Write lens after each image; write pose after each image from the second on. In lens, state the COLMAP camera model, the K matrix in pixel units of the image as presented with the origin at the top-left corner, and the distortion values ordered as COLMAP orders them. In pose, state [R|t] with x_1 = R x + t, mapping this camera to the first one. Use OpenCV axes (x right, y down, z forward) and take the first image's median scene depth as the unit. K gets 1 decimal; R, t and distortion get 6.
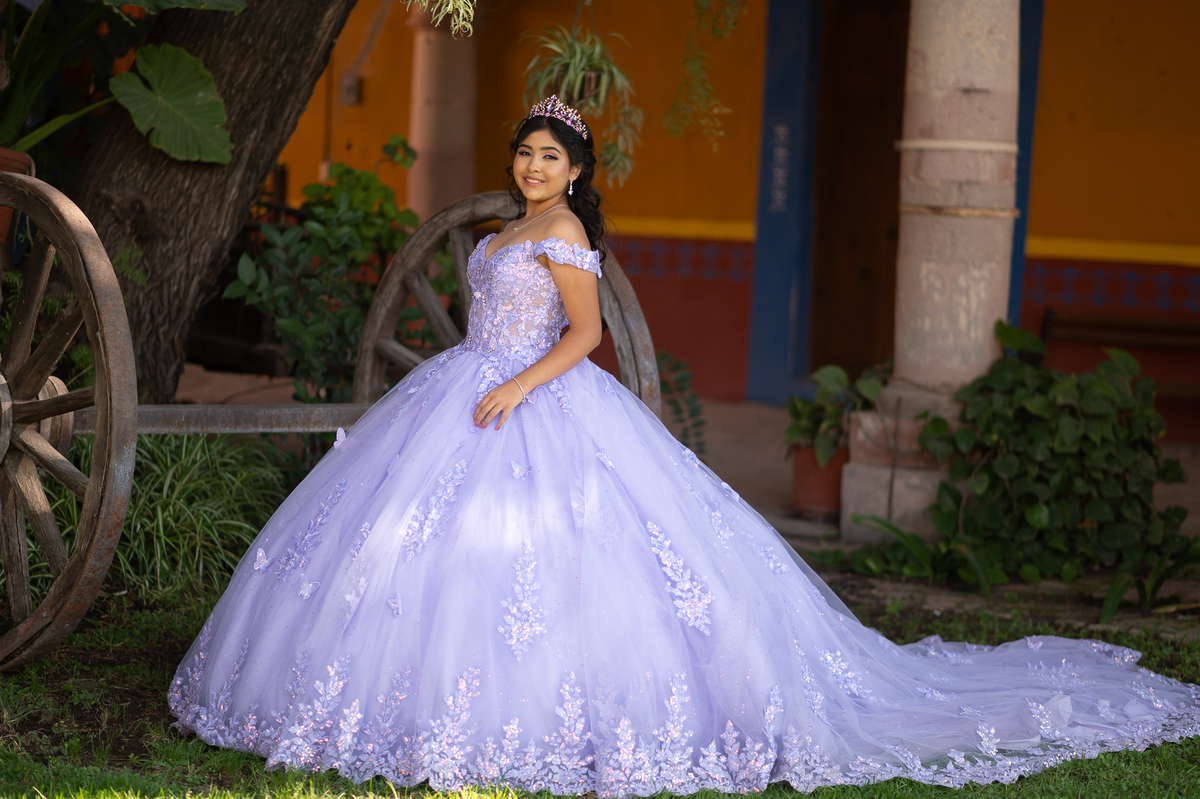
lens RADIAL K [[2697.3, 0, 578.2], [0, 2697.3, 397.3], [0, 0, 1]] dist [-0.061364, 0.518530]
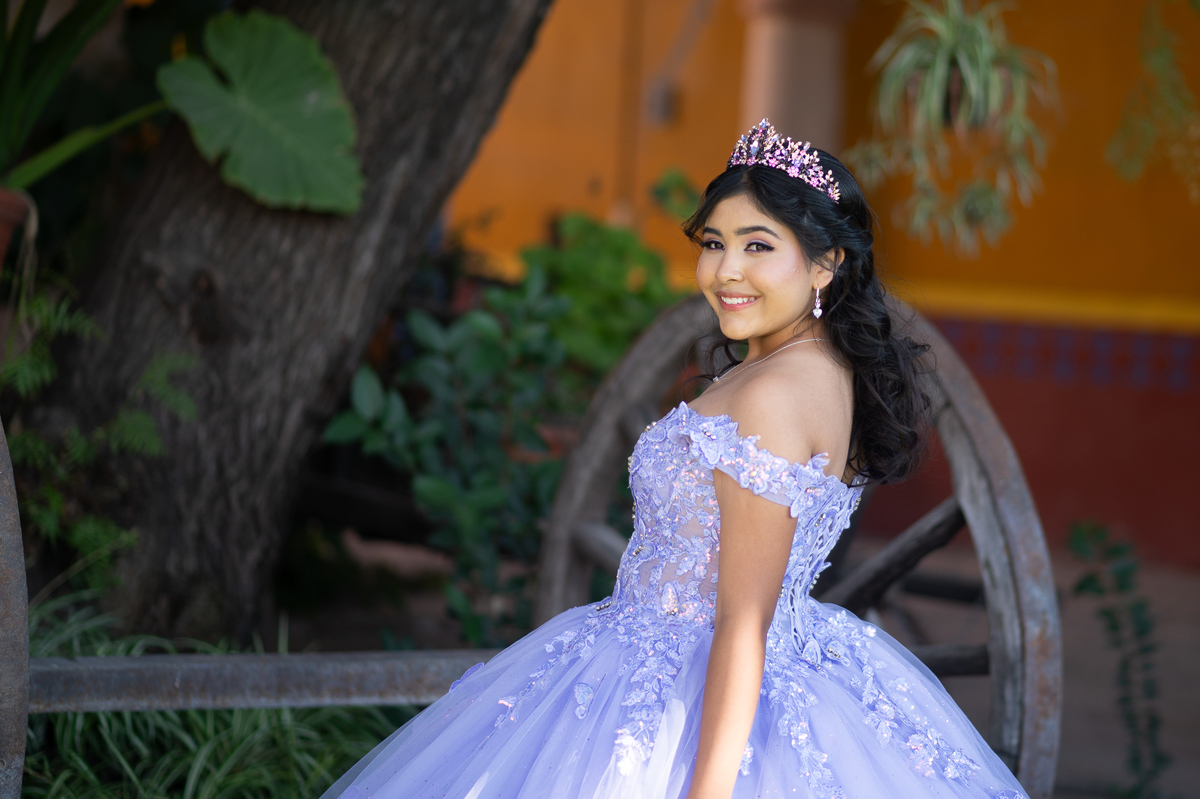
lens RADIAL K [[3472.1, 0, 675.6], [0, 3472.1, 284.8], [0, 0, 1]] dist [-0.012892, 1.002522]
pose [[0.994899, 0.013888, -0.099916, 0.018259], [-0.020179, 0.997858, -0.062232, -0.024430], [0.098838, 0.063931, 0.993048, 0.243692]]
